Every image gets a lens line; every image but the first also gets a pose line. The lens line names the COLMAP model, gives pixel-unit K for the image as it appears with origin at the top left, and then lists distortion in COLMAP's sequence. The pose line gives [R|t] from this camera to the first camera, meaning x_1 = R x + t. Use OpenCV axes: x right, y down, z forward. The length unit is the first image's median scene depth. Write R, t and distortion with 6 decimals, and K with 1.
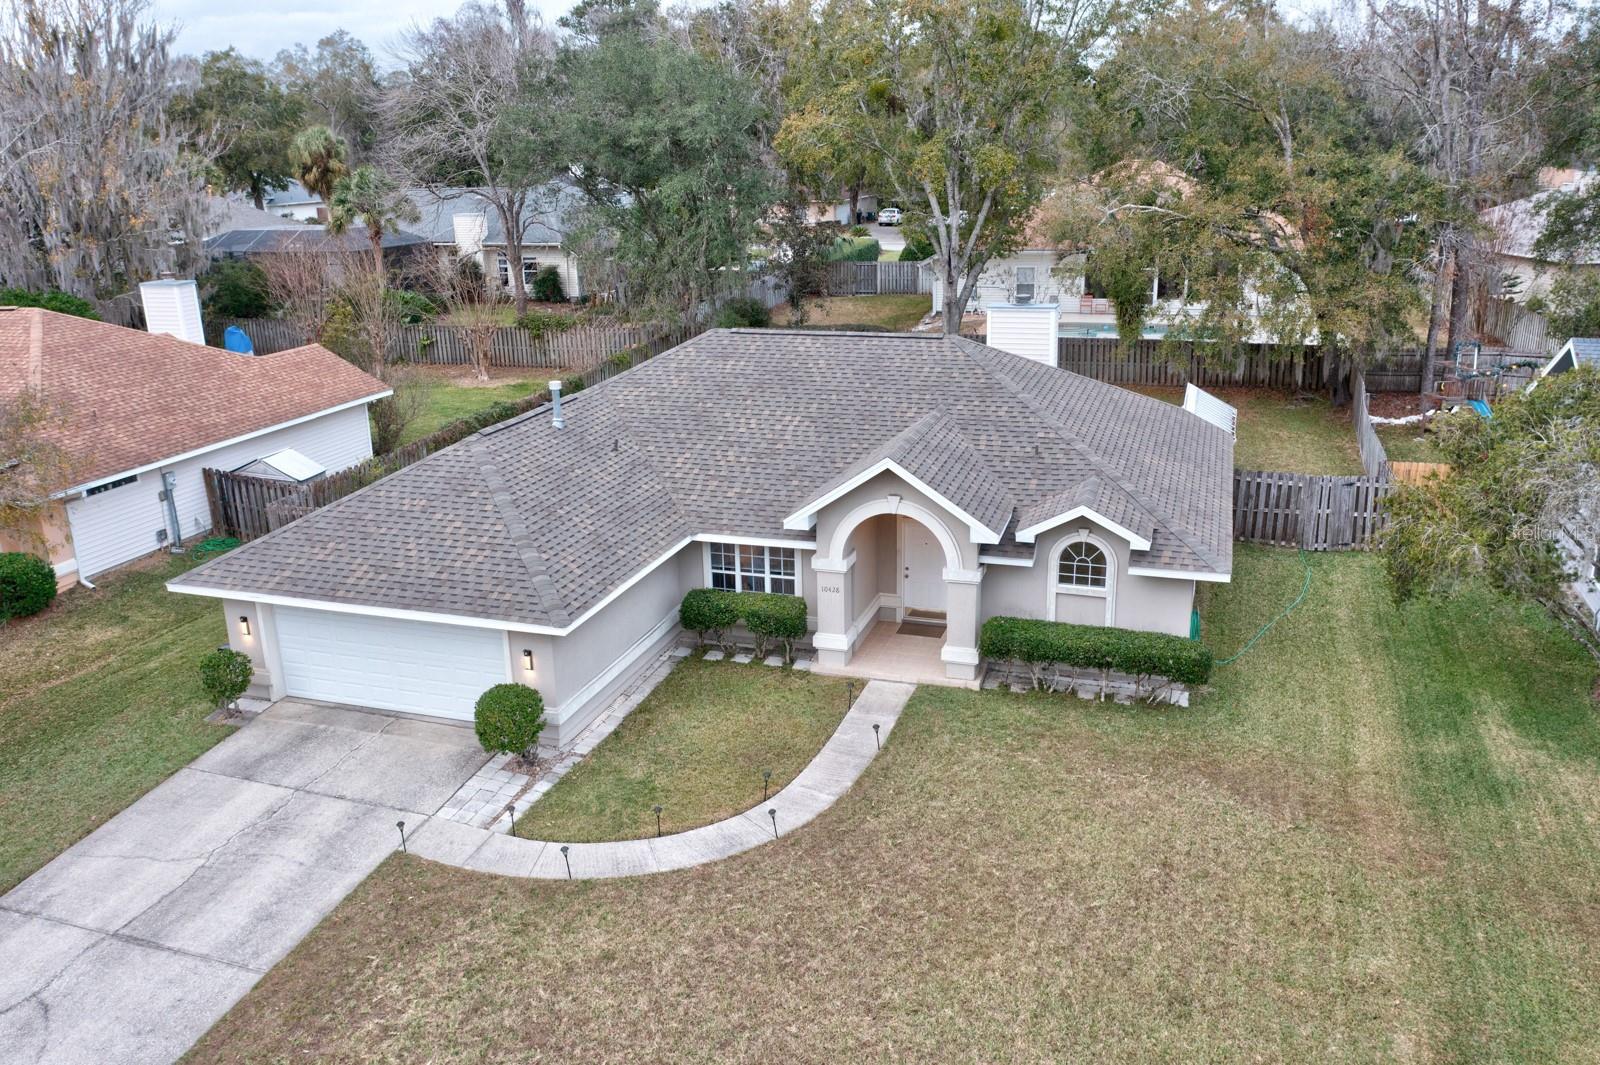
lens RADIAL K [[1256.9, 0, 800.0], [0, 1256.9, 532.5], [0, 0, 1]] dist [-0.022628, 0.001769]
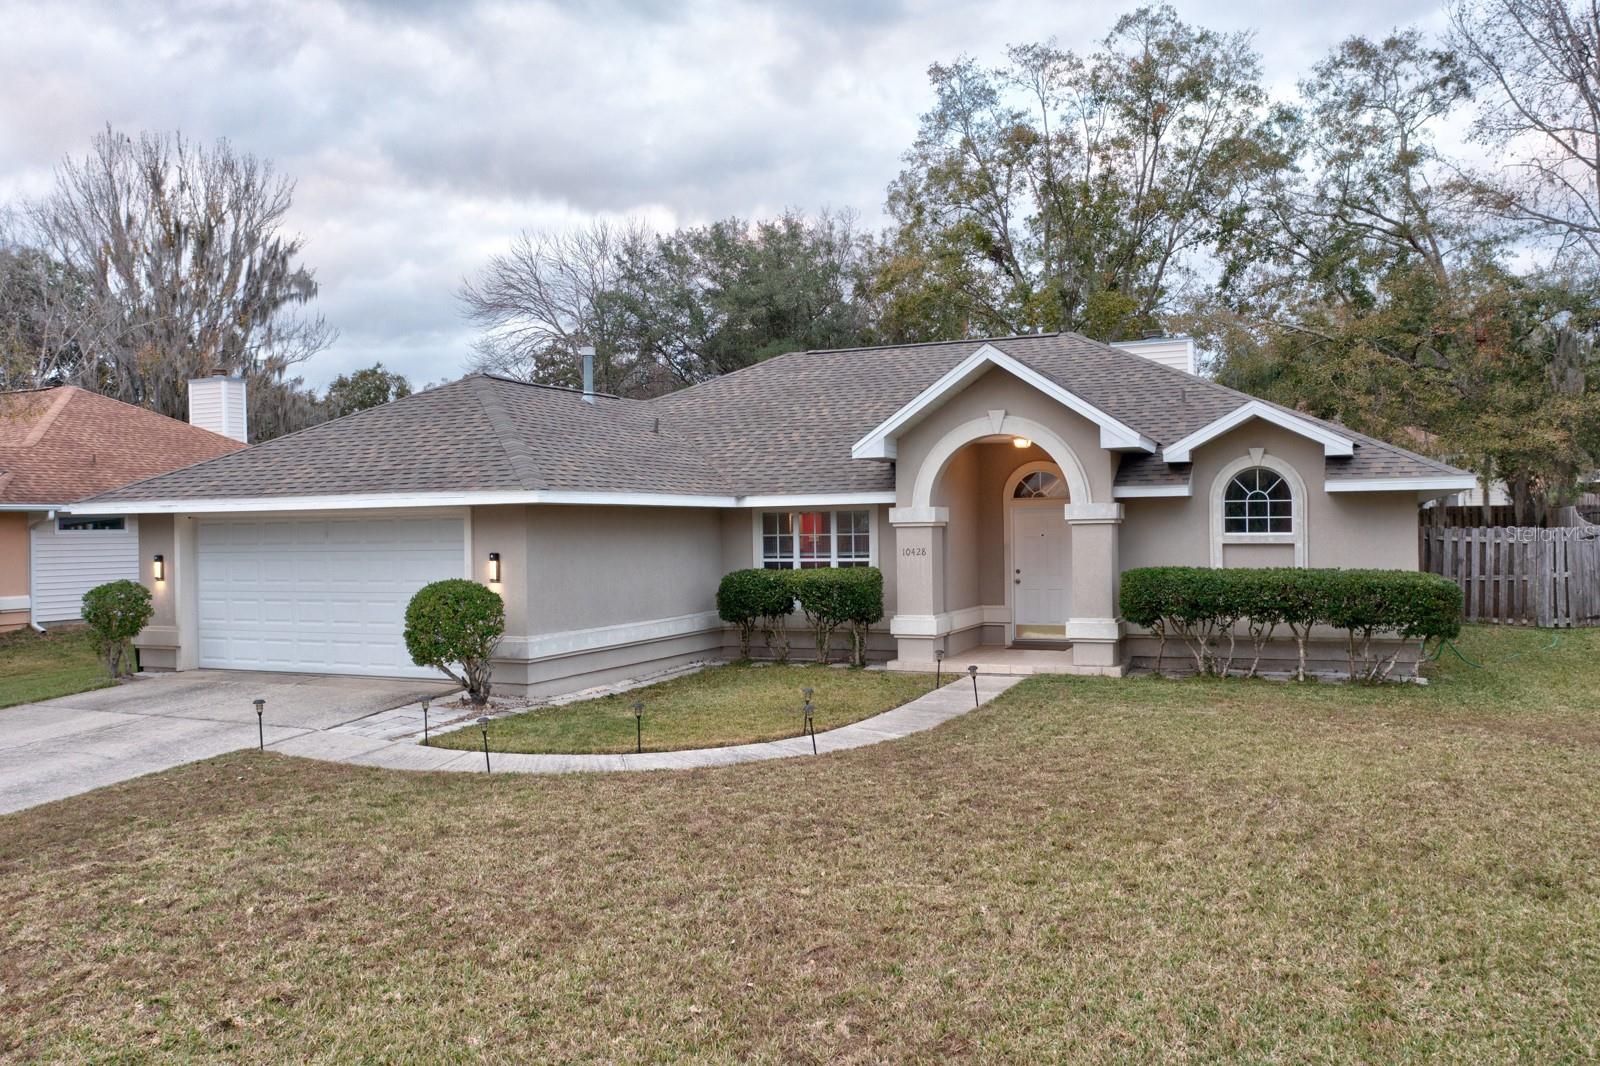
lens RADIAL K [[1256.9, 0, 800.0], [0, 1256.9, 533.0], [0, 0, 1]] dist [-0.022628, 0.001769]
pose [[0.995529, 0.008082, -0.094111, 0.027713], [-0.035375, 0.955725, -0.292127, 0.264650], [0.087583, 0.294150, 0.951738, 0.282958]]
